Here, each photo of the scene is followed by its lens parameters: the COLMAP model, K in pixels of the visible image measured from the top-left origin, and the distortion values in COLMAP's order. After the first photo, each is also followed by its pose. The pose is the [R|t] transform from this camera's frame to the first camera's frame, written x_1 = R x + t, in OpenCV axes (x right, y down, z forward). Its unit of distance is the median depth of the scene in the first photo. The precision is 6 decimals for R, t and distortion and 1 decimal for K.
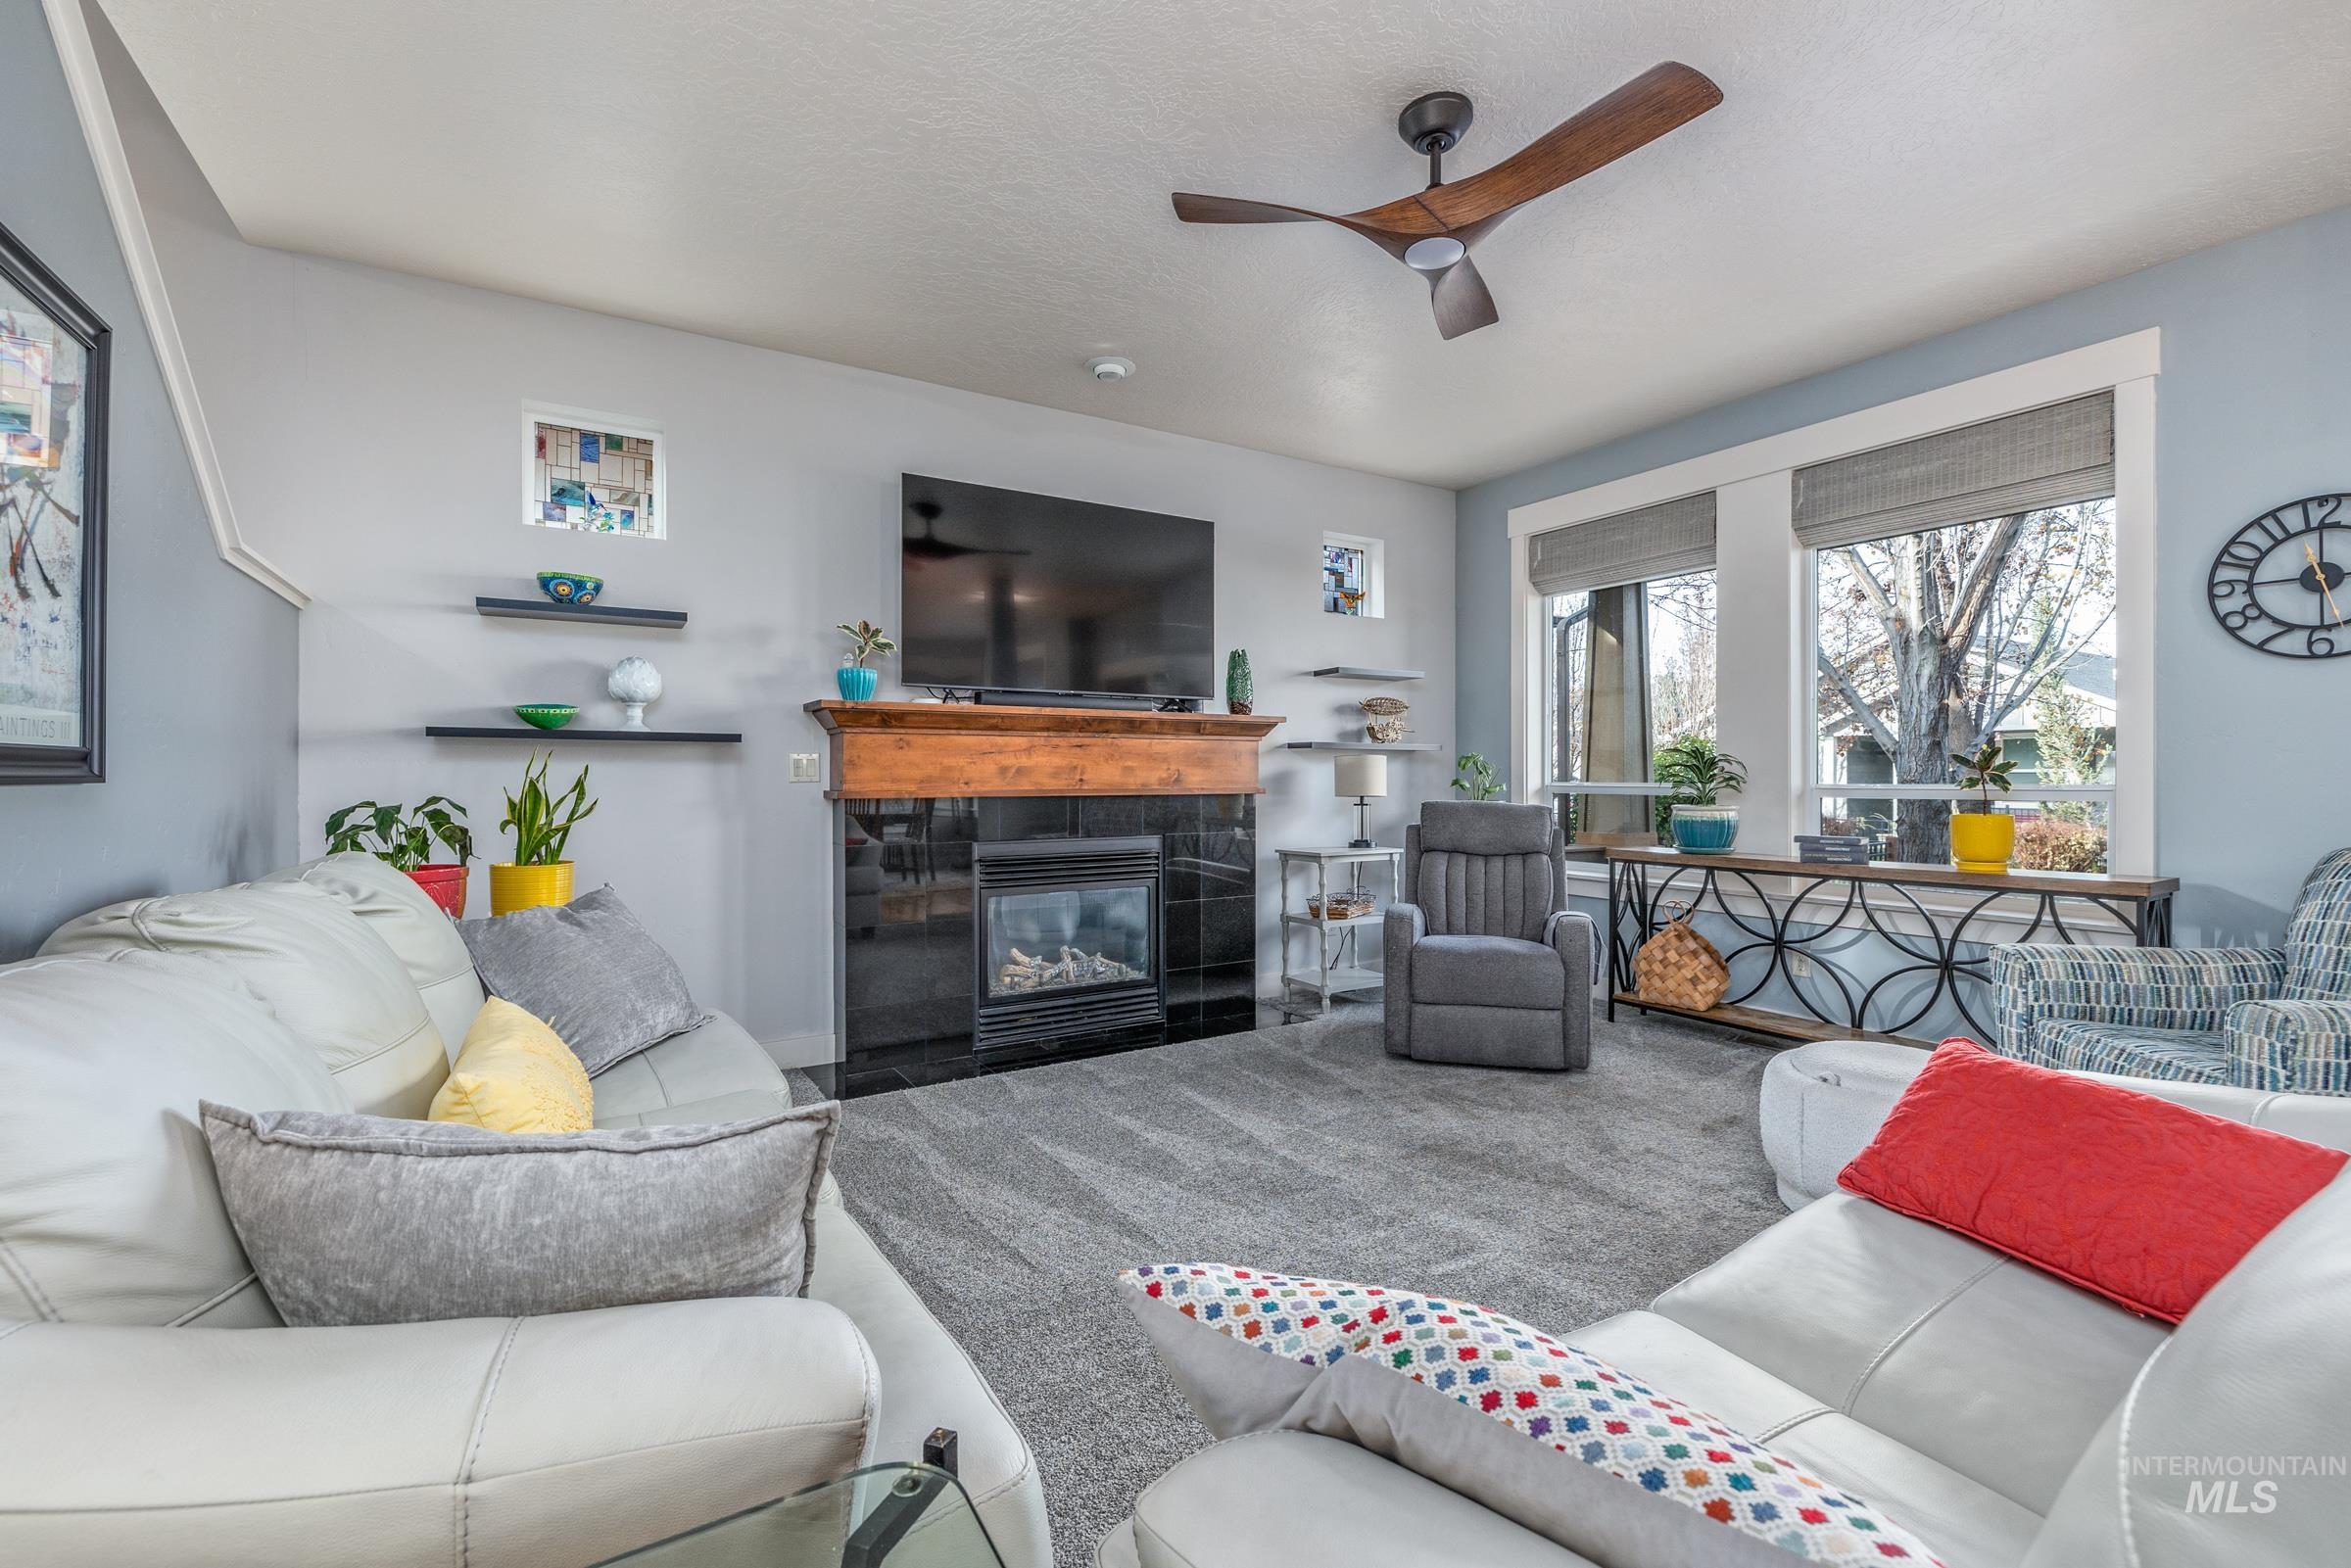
lens RADIAL K [[991.3, 0, 1182.0], [0, 991.3, 776.5], [0, 0, 1]] dist [-0.001833, -0.000350]
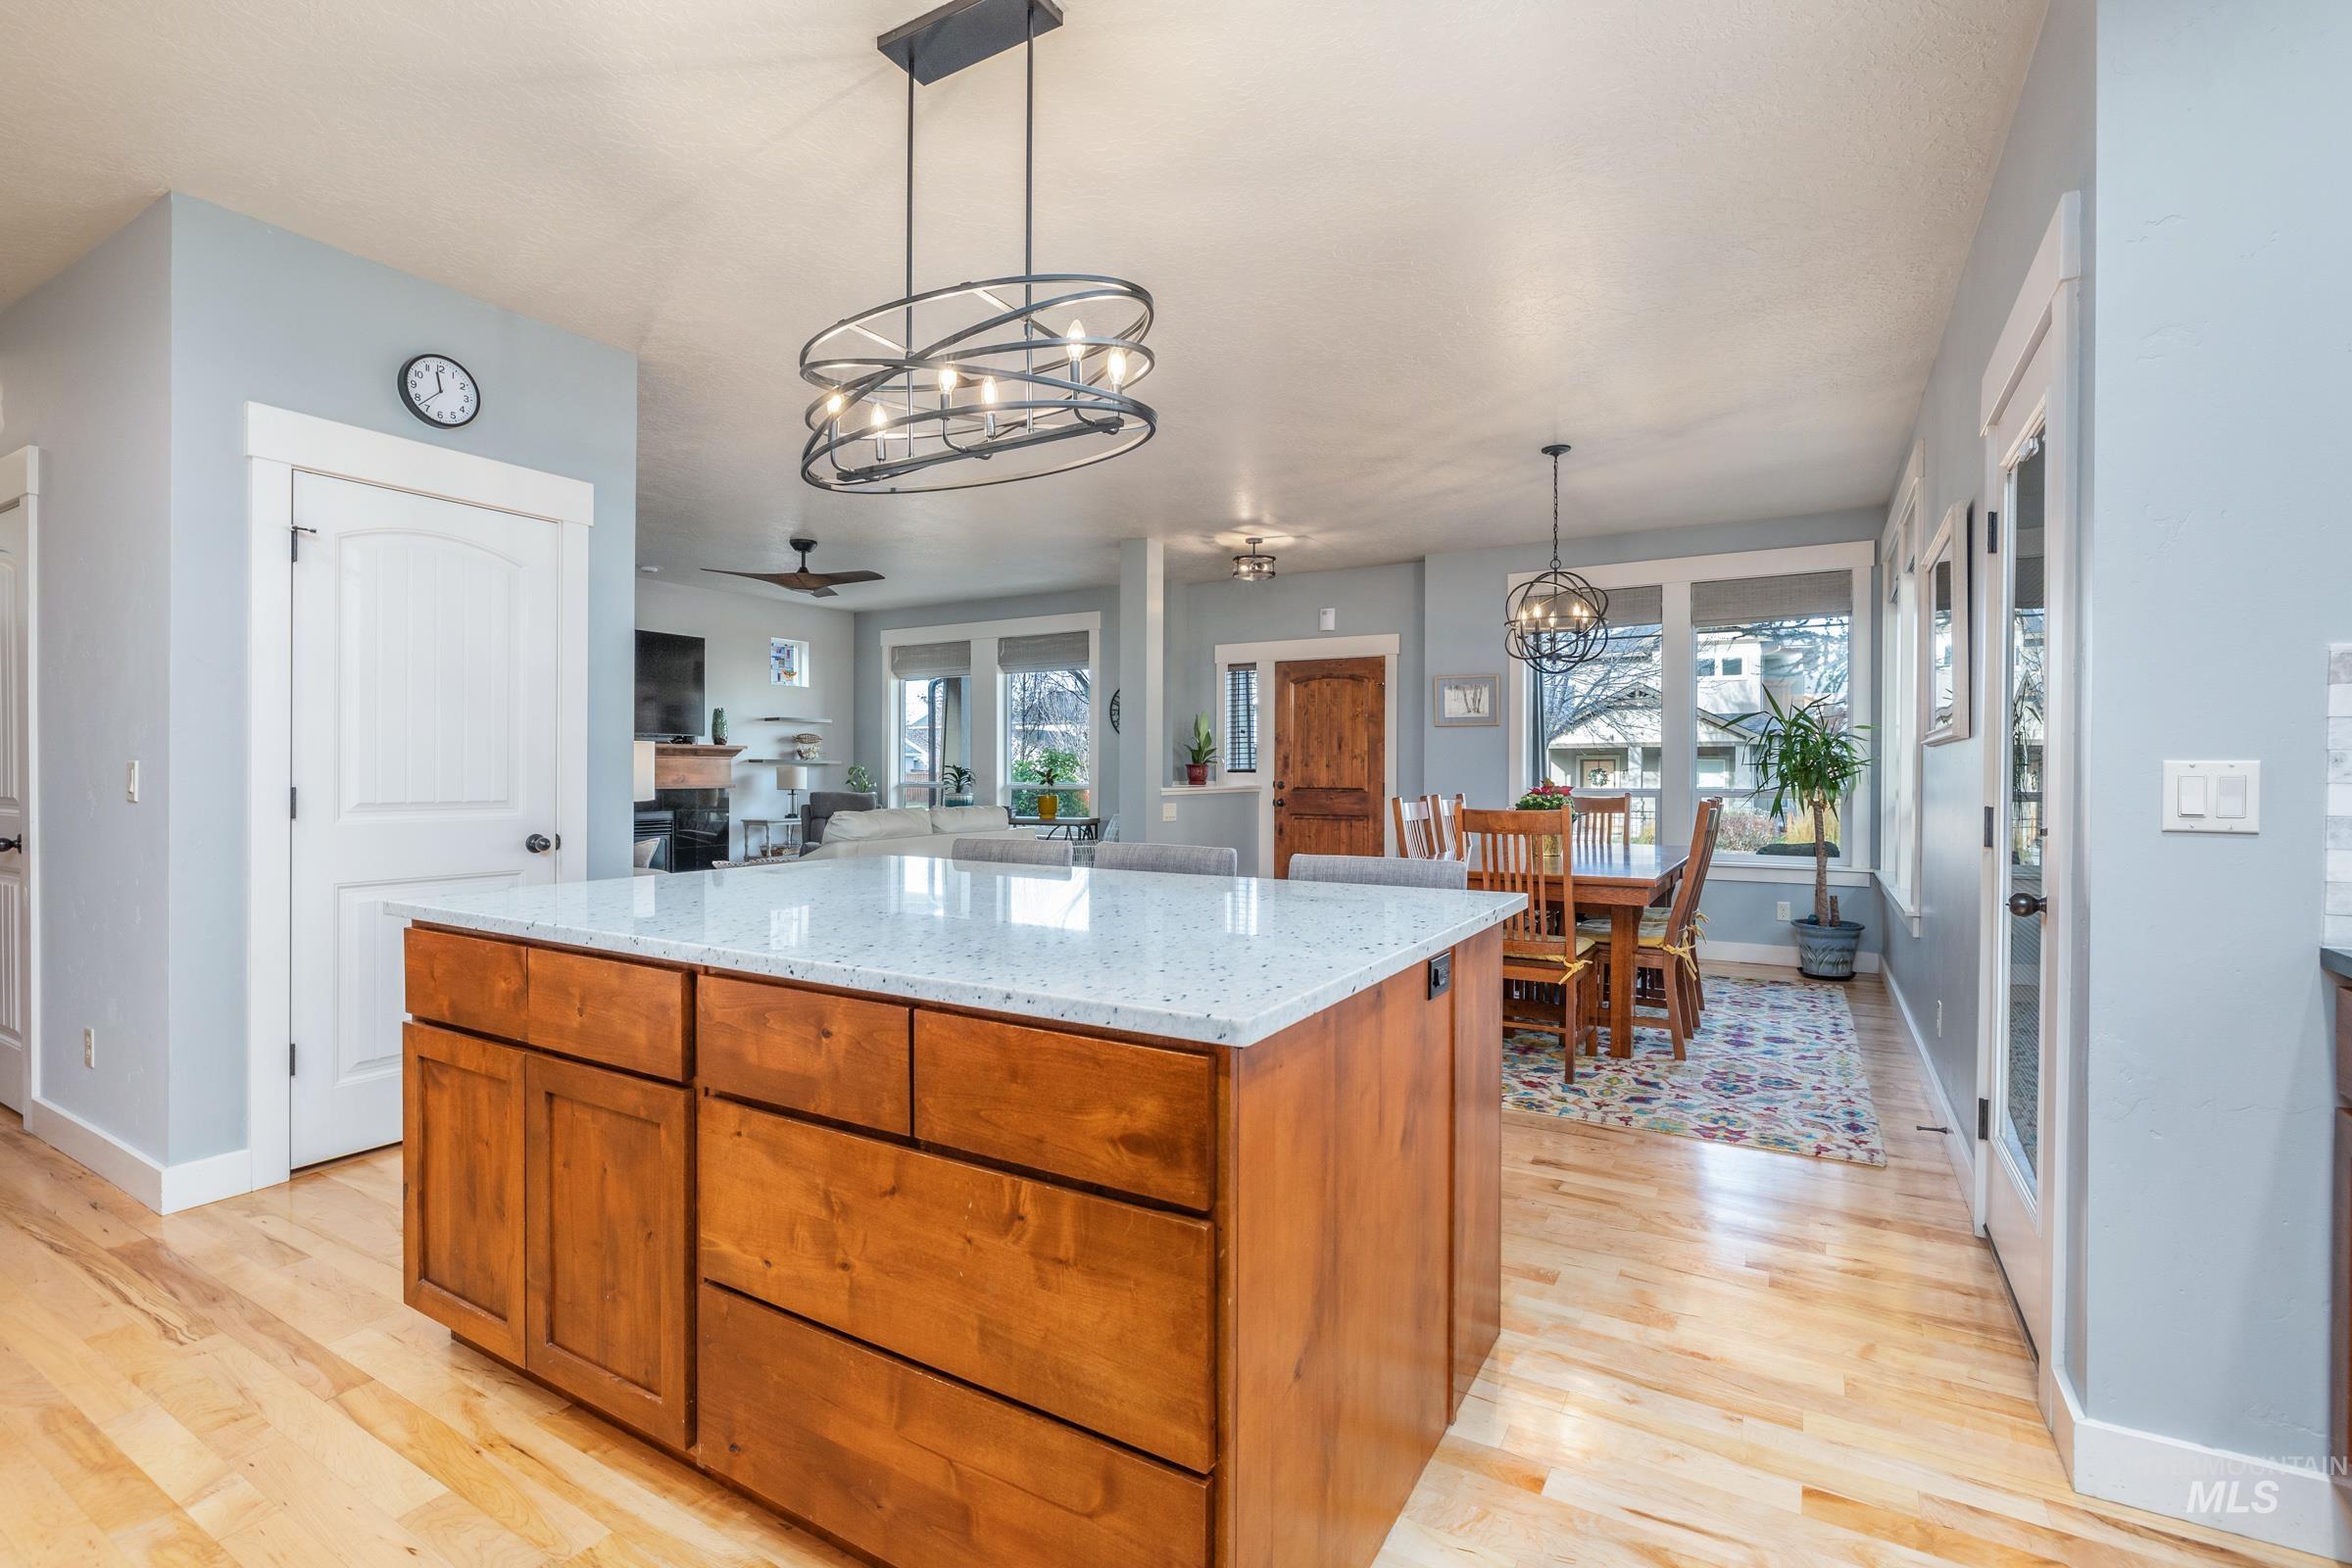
lens RADIAL K [[1064.5, 0, 1176.0], [0, 1064.5, 784.0], [0, 0, 1]] dist [-0.001245, -0.000033]
pose [[0.885690, -0.002170, 0.464271, -0.105898], [-0.003874, 0.999920, 0.012063, -0.017427], [-0.464260, -0.012482, 0.885611, -1.105361]]
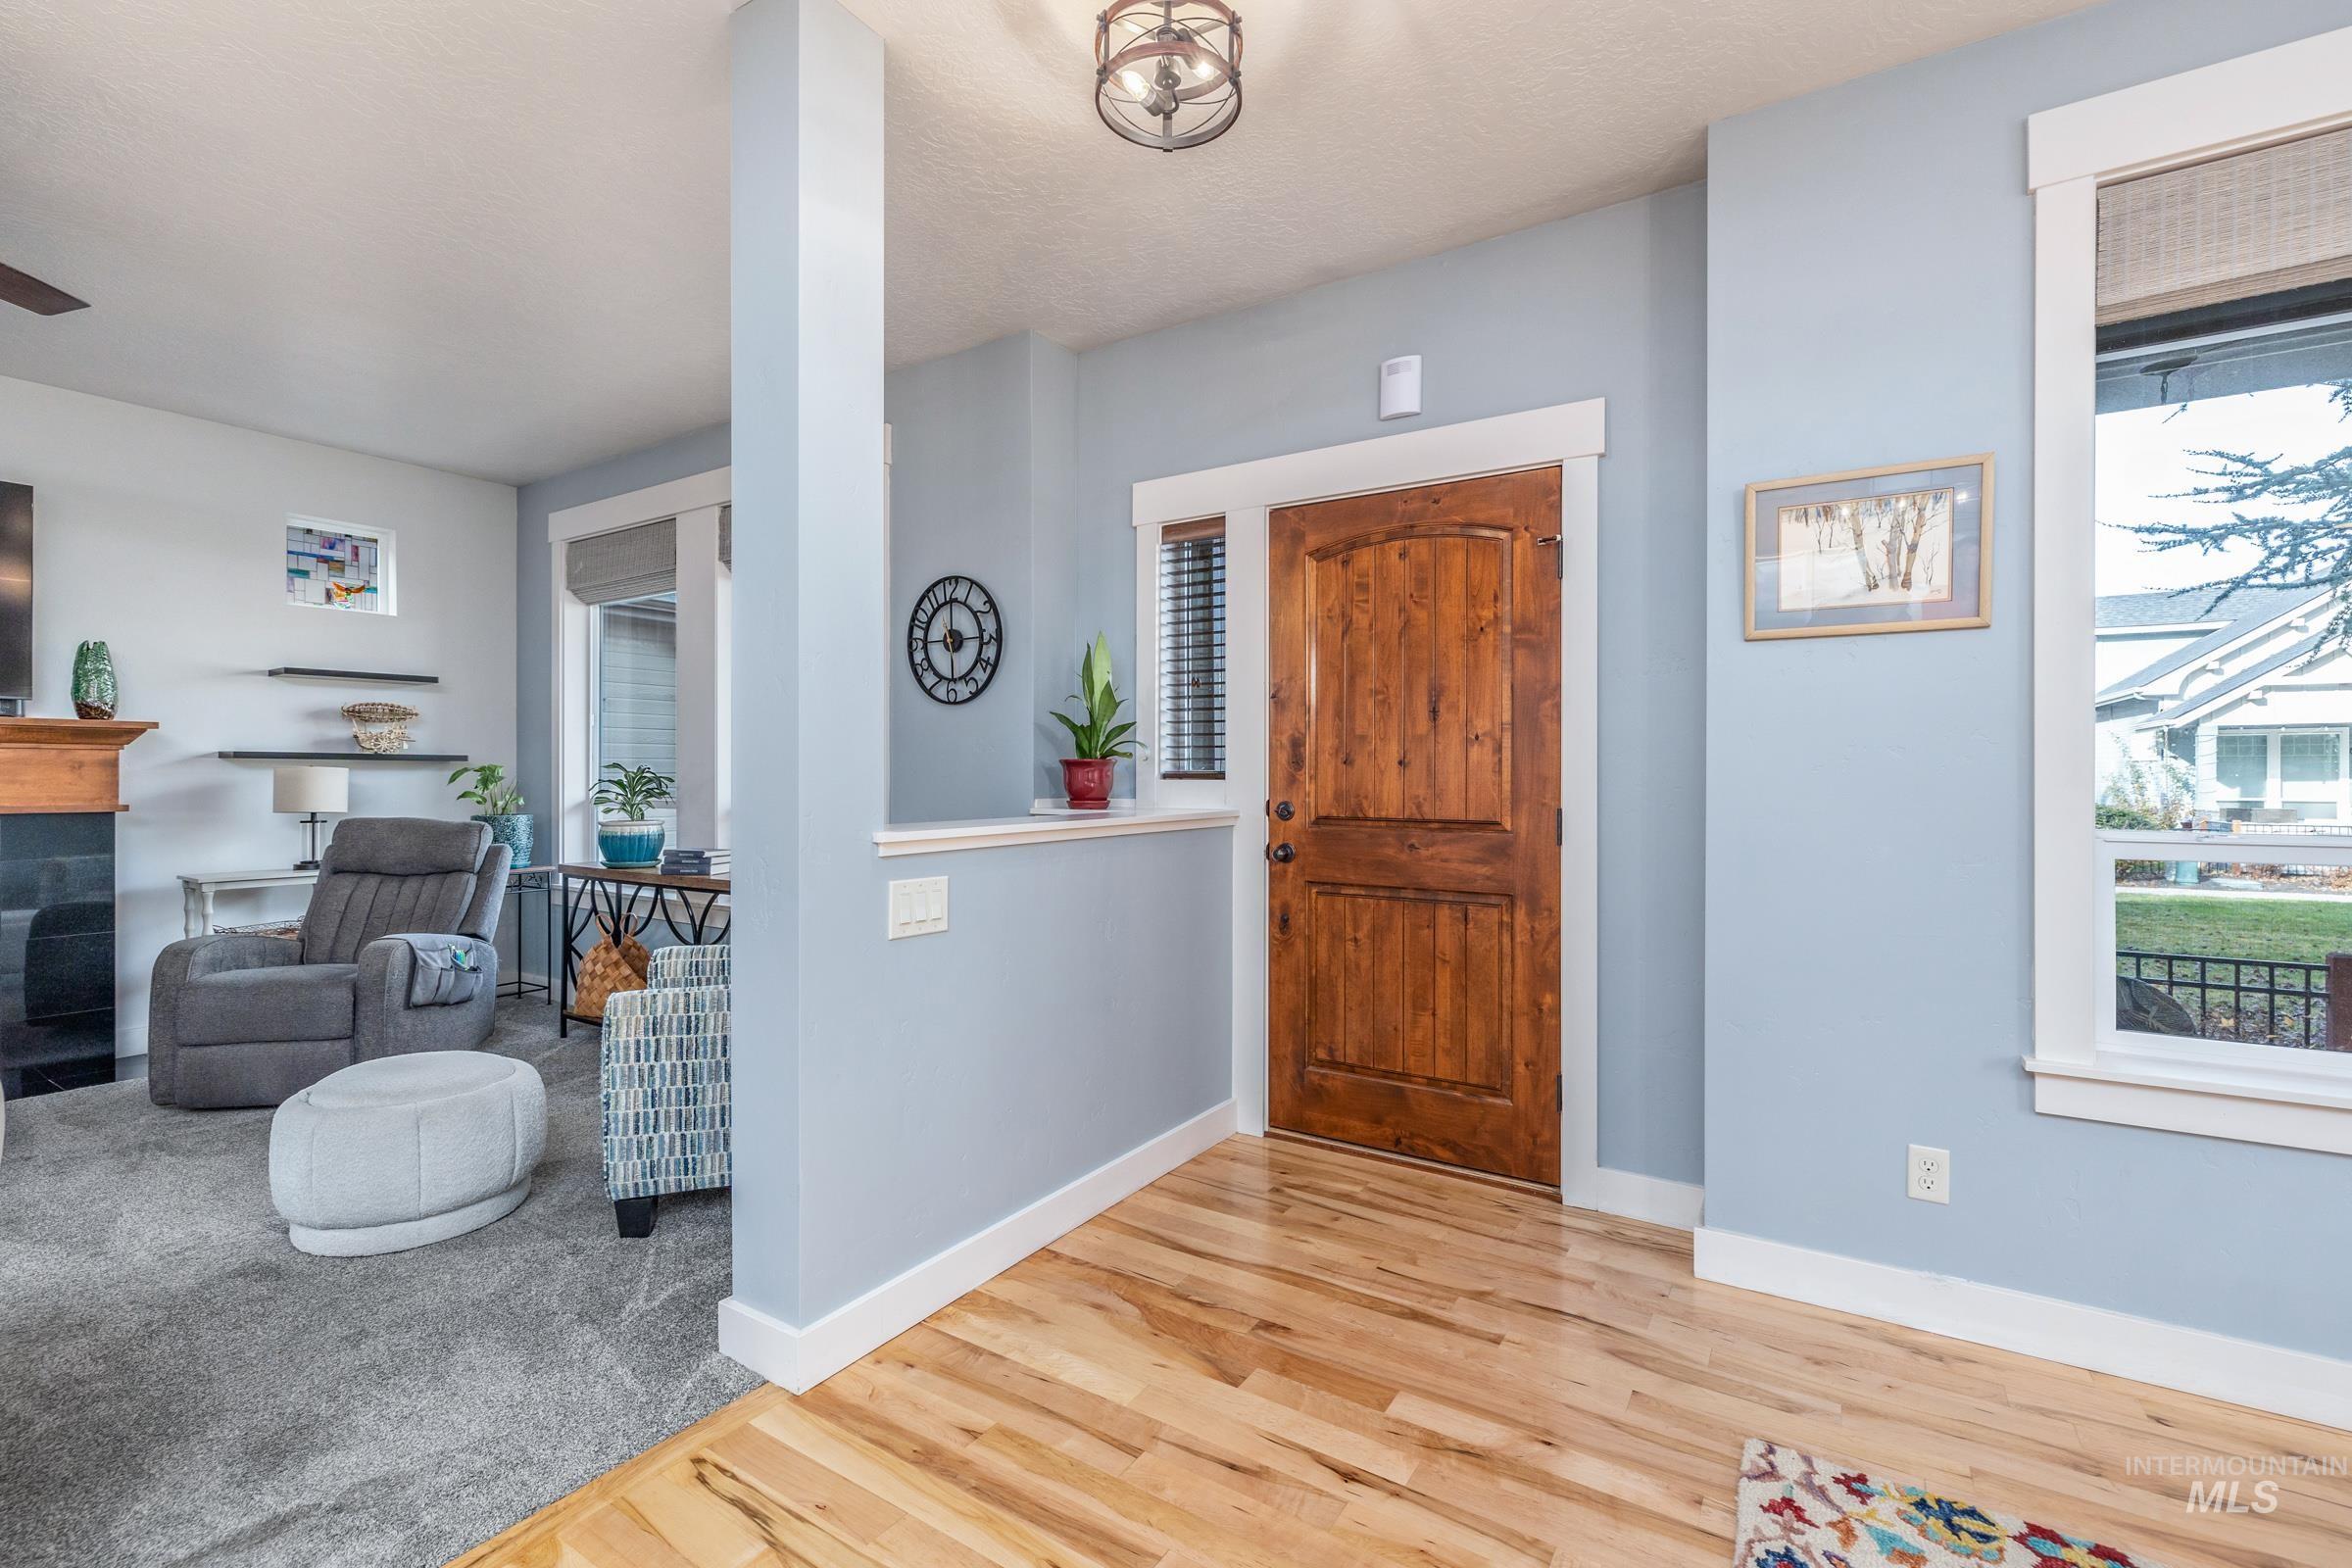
lens RADIAL K [[1017.7, 0, 1187.9], [0, 1017.7, 771.4], [0, 0, 1]] dist [-0.000372, -0.000219]
pose [[0.899413, 0.005336, 0.437068, 0.524689], [-0.004533, 0.999986, -0.002880, -0.019082], [-0.437077, 0.000609, 0.899424, -0.188957]]
